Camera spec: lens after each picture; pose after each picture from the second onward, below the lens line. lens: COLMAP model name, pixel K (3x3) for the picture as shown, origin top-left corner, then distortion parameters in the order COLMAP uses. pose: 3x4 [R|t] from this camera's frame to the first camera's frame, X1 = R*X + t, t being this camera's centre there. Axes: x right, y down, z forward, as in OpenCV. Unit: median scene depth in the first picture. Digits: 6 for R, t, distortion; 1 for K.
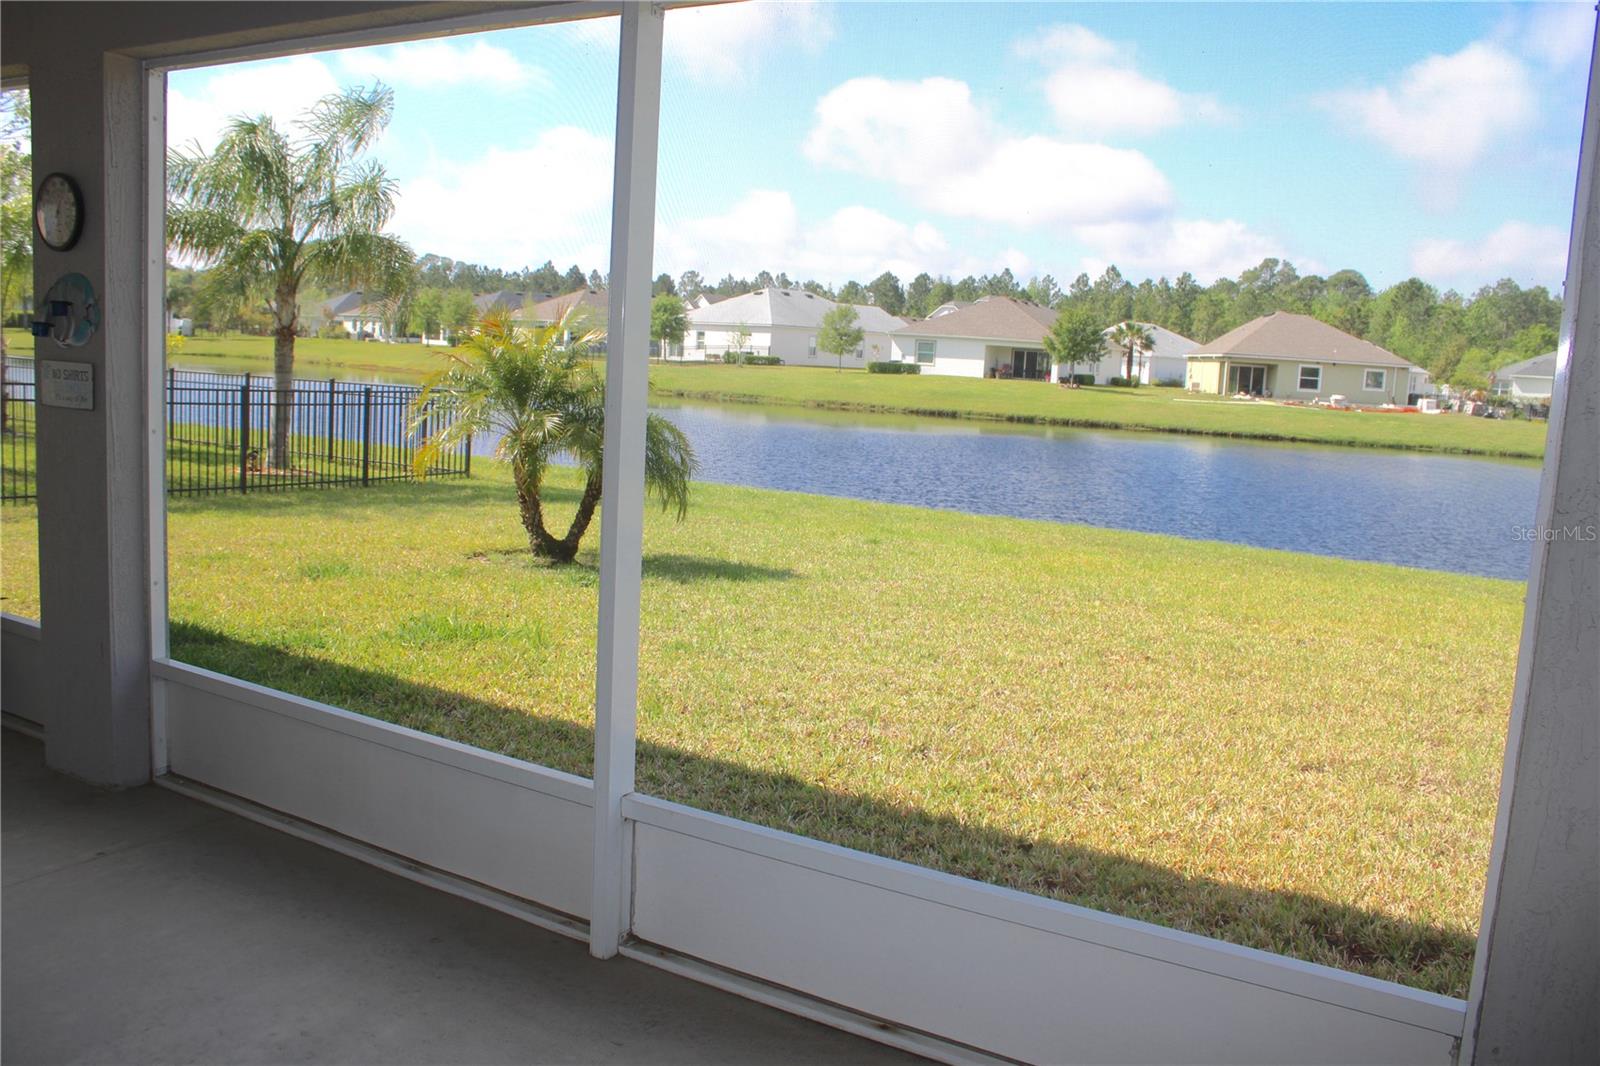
lens RADIAL K [[1312.3, 0, 789.2], [0, 1312.3, 537.2], [0, 0, 1]] dist [-0.162934, 0.136209]
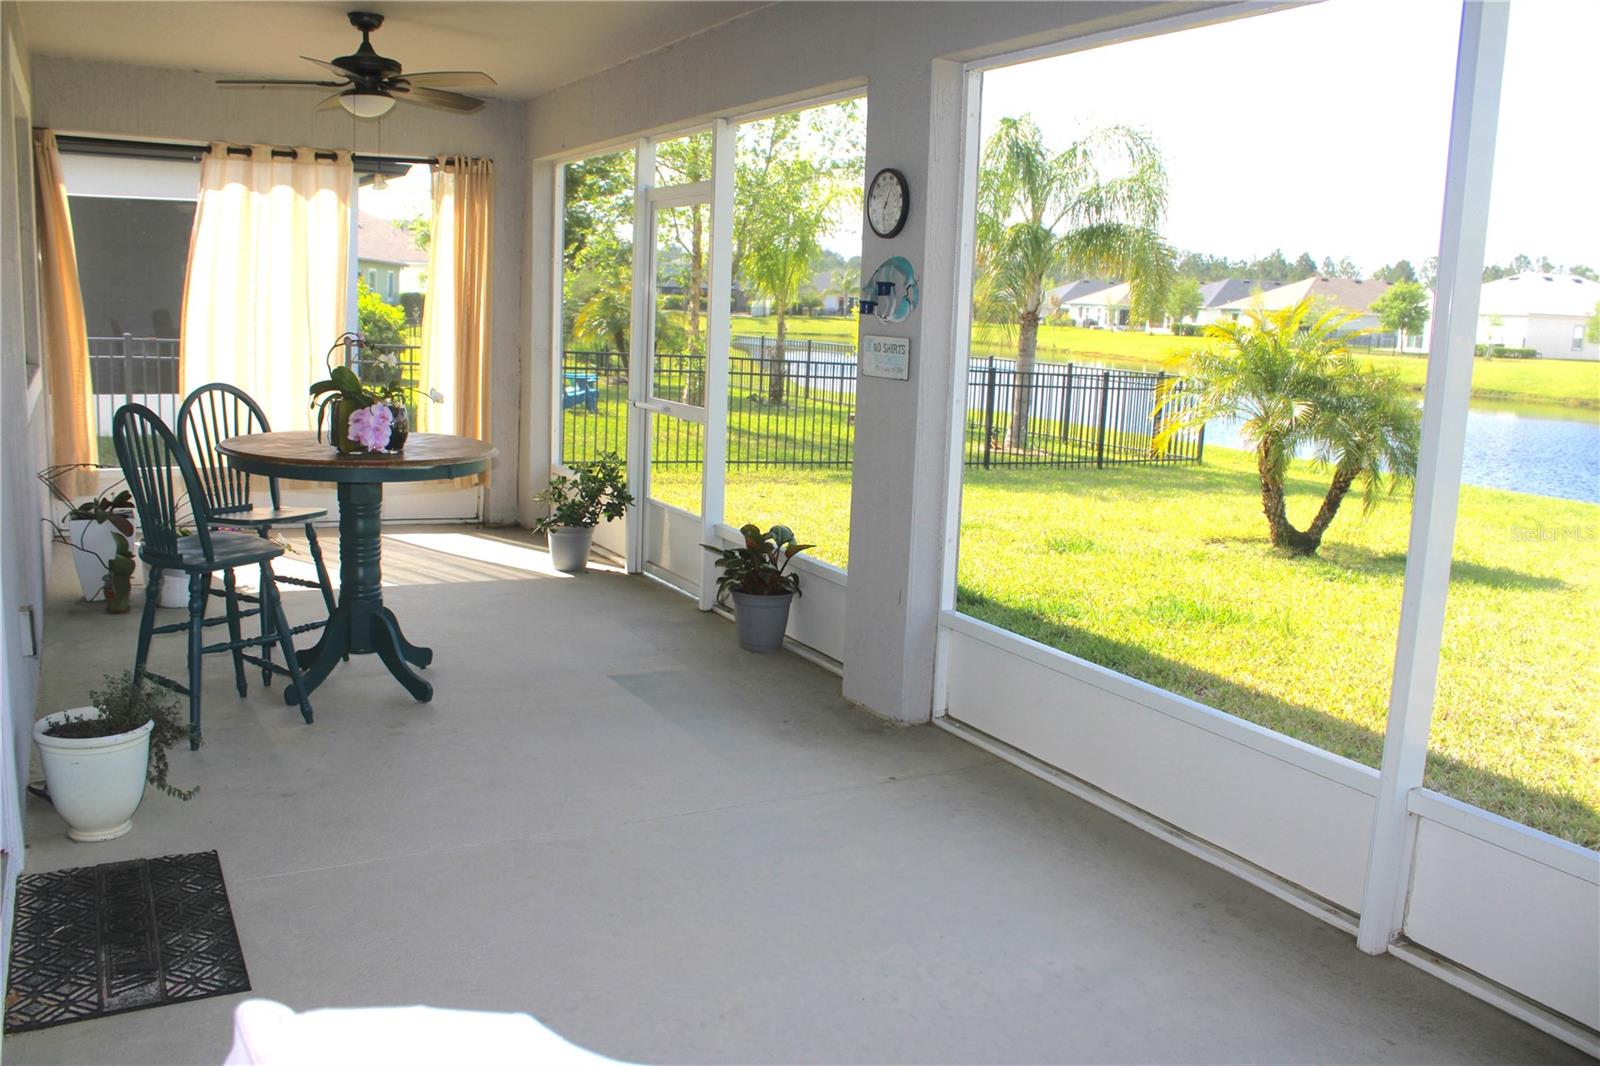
lens RADIAL K [[1312.3, 0, 802.6], [0, 1312.3, 529.8], [0, 0, 1]] dist [-0.162934, 0.136209]
pose [[0.863622, 0.064136, -0.500043, -0.012425], [-0.062638, 0.997840, 0.019802, 0.003356], [0.500233, 0.014220, 0.865774, -0.009246]]
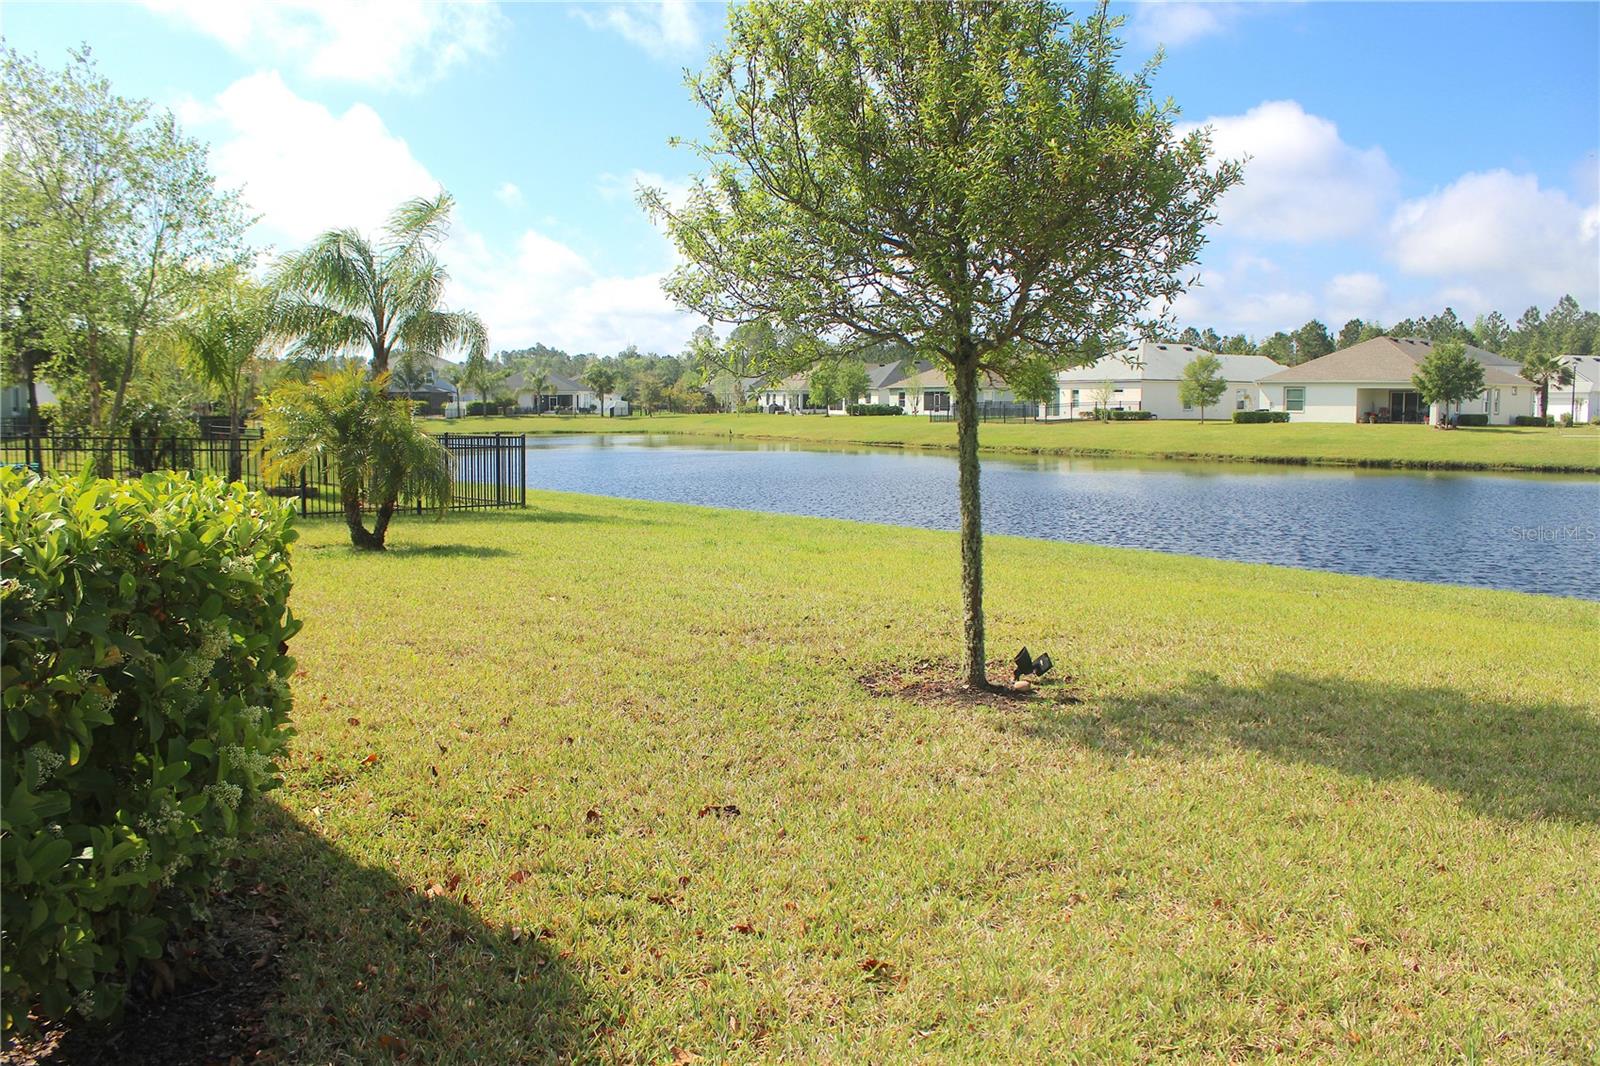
lens RADIAL K [[1312.3, 0, 793.2], [0, 1312.3, 562.6], [0, 0, 1]] dist [-0.162934, 0.136209]
pose [[0.940081, -0.013874, -0.340669, 0.421870], [0.002811, 0.999453, -0.032944, 0.047555], [0.340940, 0.030013, 0.939606, -0.049589]]
